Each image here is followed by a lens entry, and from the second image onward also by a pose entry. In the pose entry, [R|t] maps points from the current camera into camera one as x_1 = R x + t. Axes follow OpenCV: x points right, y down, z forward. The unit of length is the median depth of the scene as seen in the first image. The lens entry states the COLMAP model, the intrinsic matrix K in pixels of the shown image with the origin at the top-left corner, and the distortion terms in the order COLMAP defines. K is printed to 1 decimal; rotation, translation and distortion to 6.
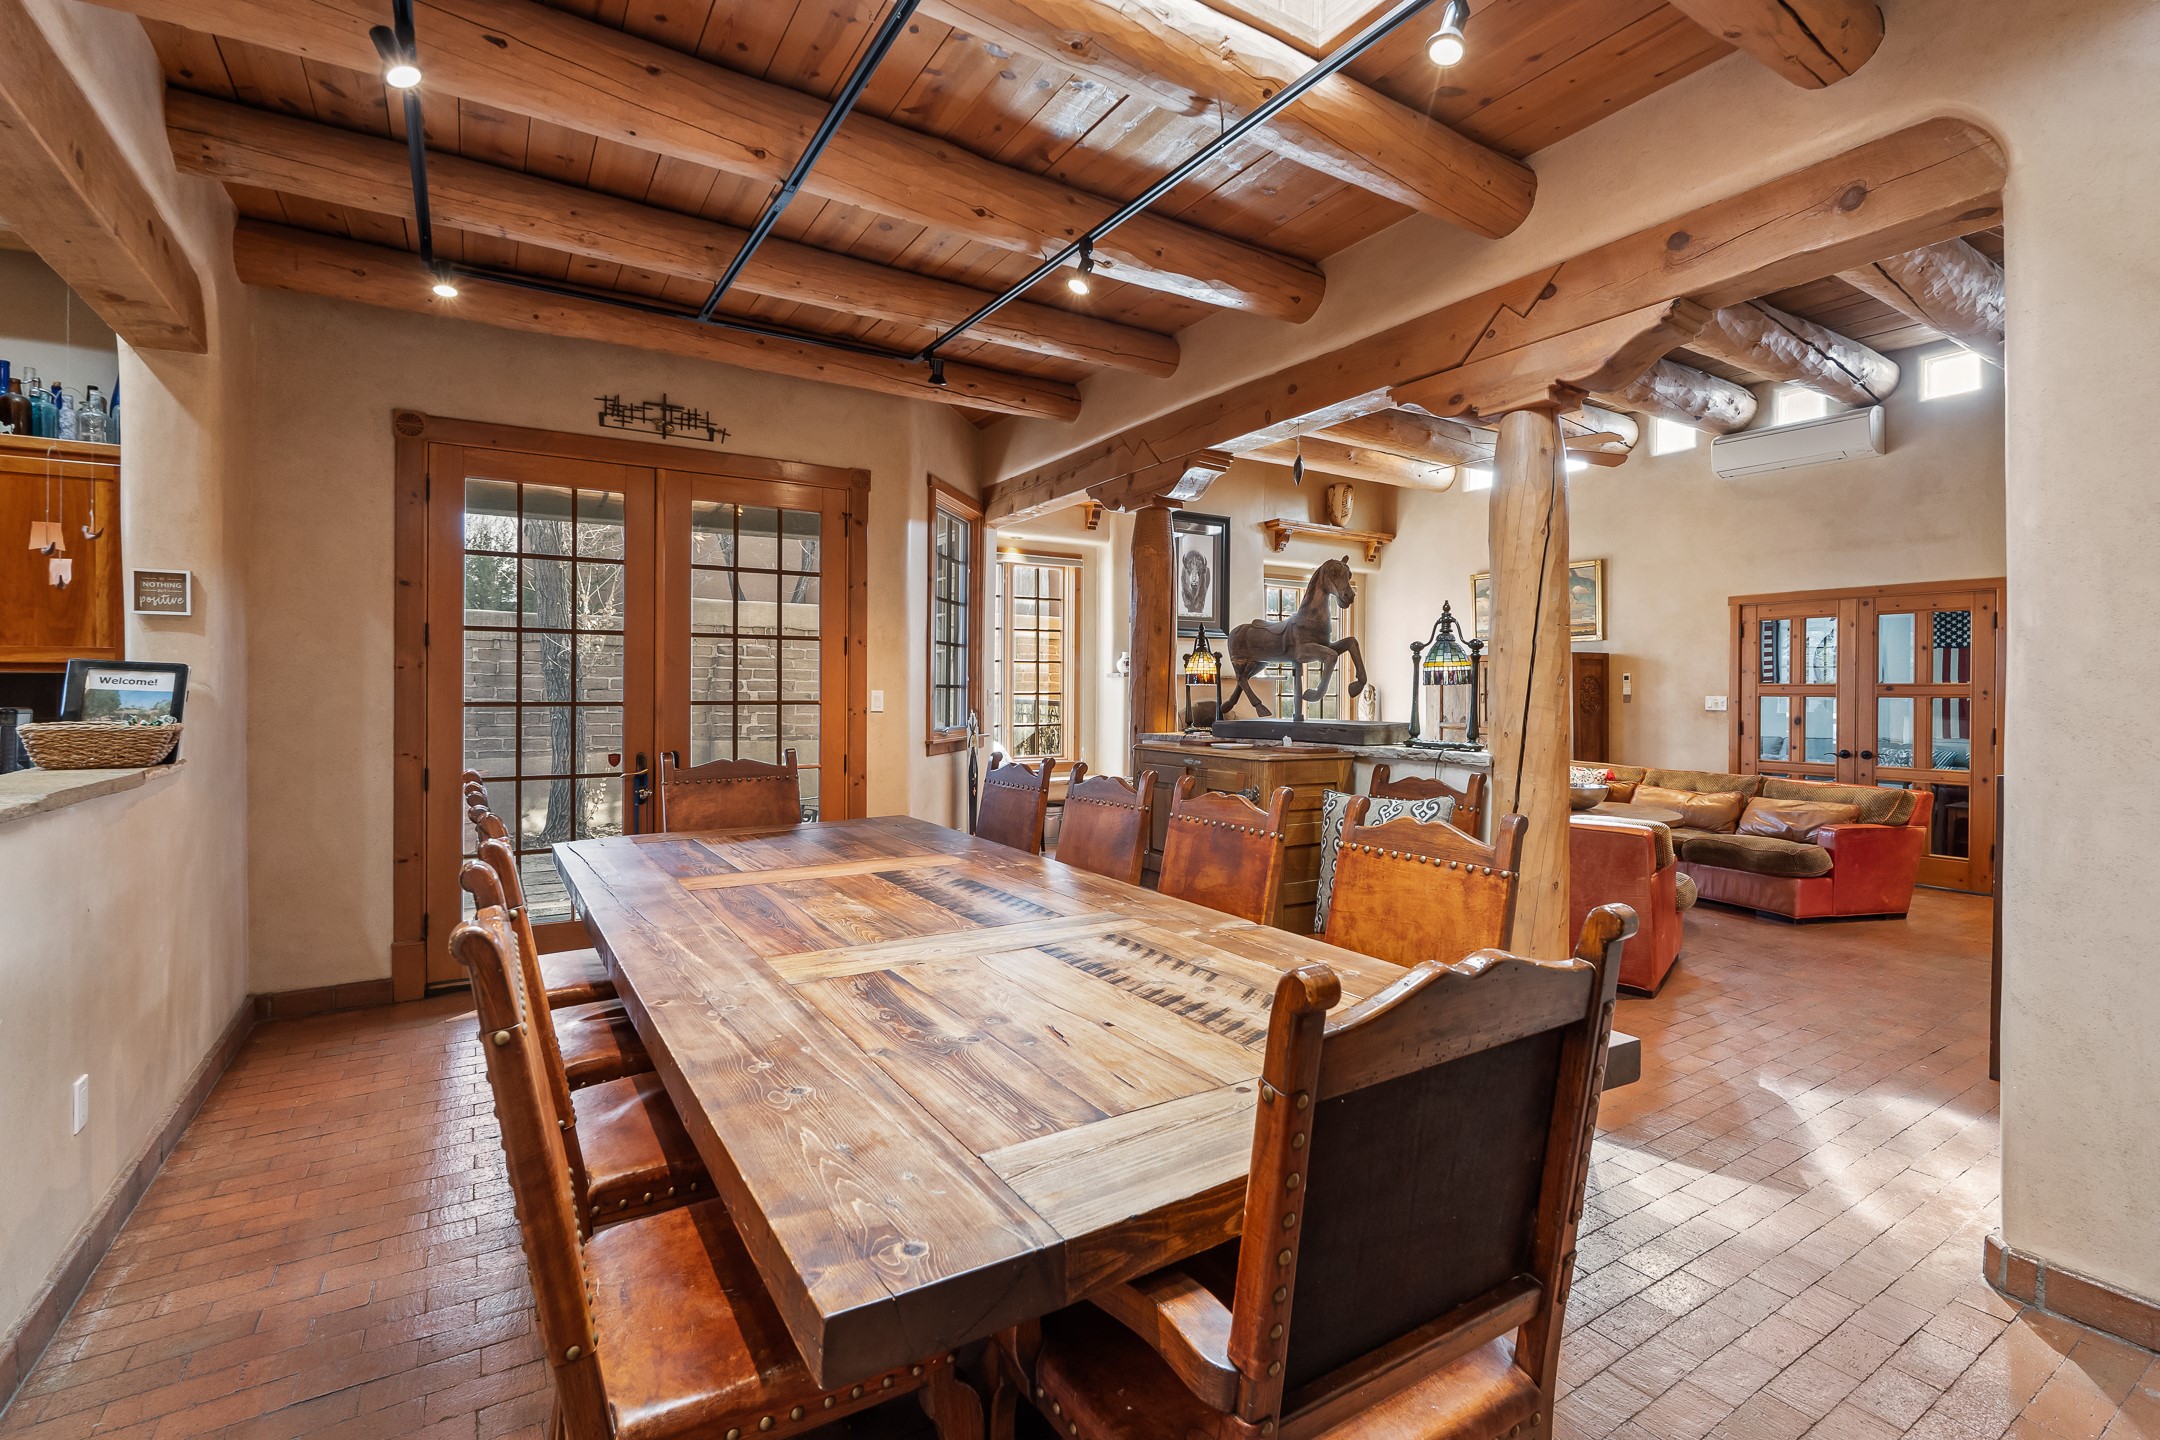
lens RADIAL K [[960.9, 0, 1081.3], [0, 960.9, 693.6], [0, 0, 1]] dist [-0.004692, 0.000044]
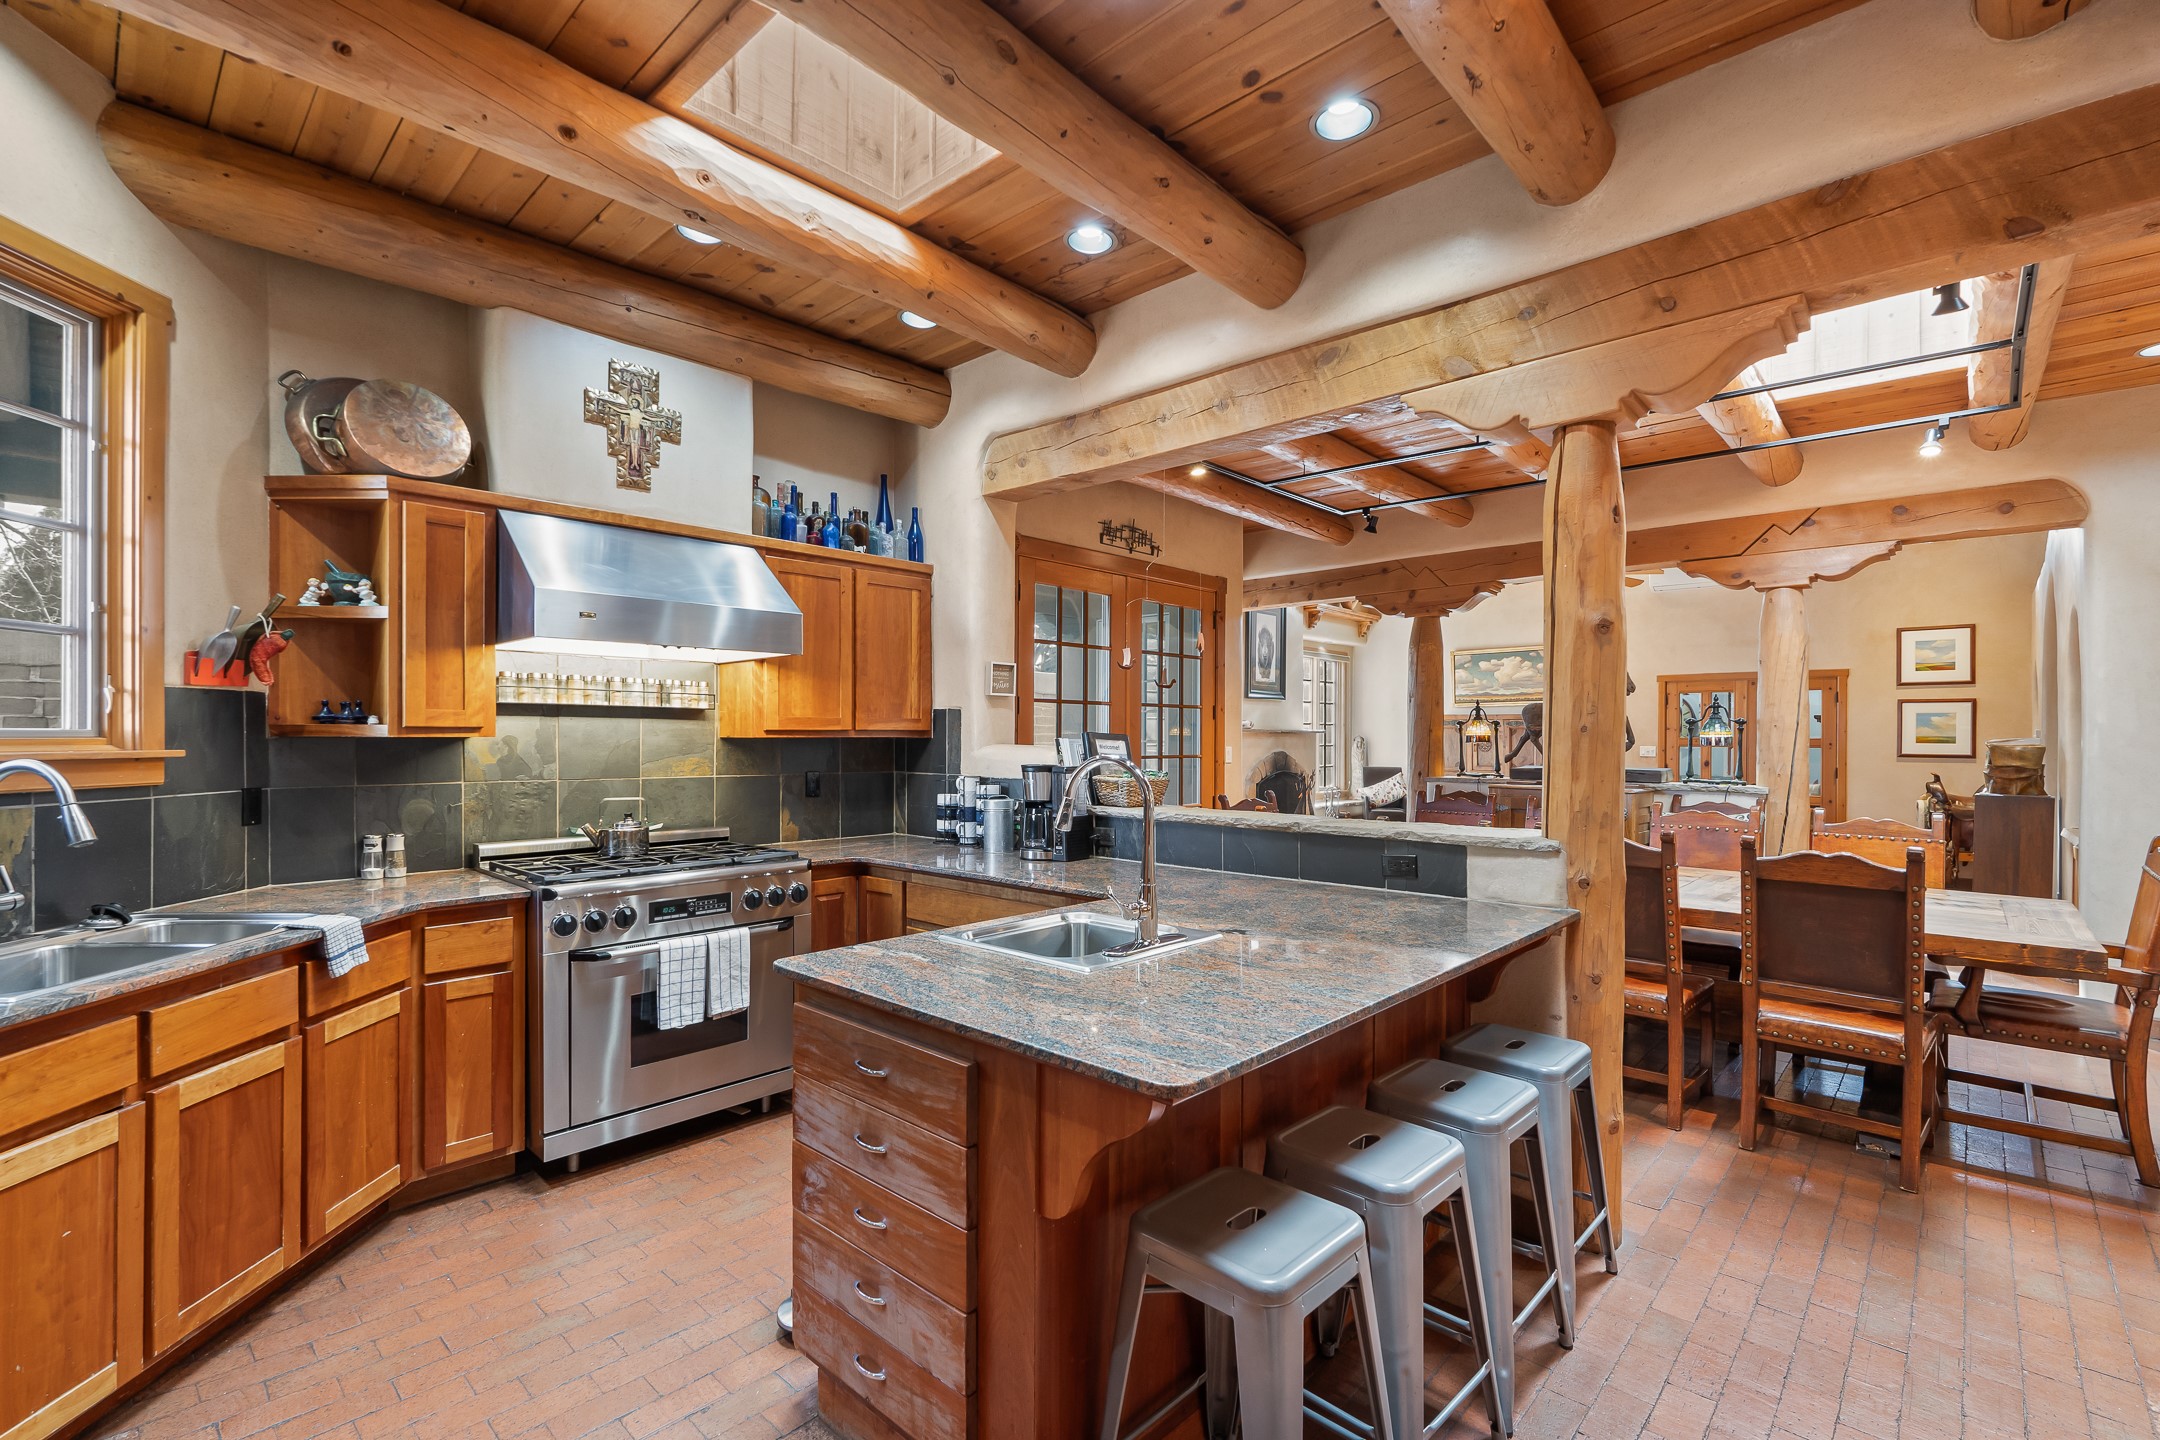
lens RADIAL K [[959.4, 0, 1091.8], [0, 959.4, 735.9], [0, 0, 1]] dist [0.000254, -0.000063]
pose [[0.964952, -0.000153, 0.262427, -0.679881], [0.000840, 0.999997, -0.002502, -0.014006], [-0.262425, 0.002635, 0.964949, -0.191583]]
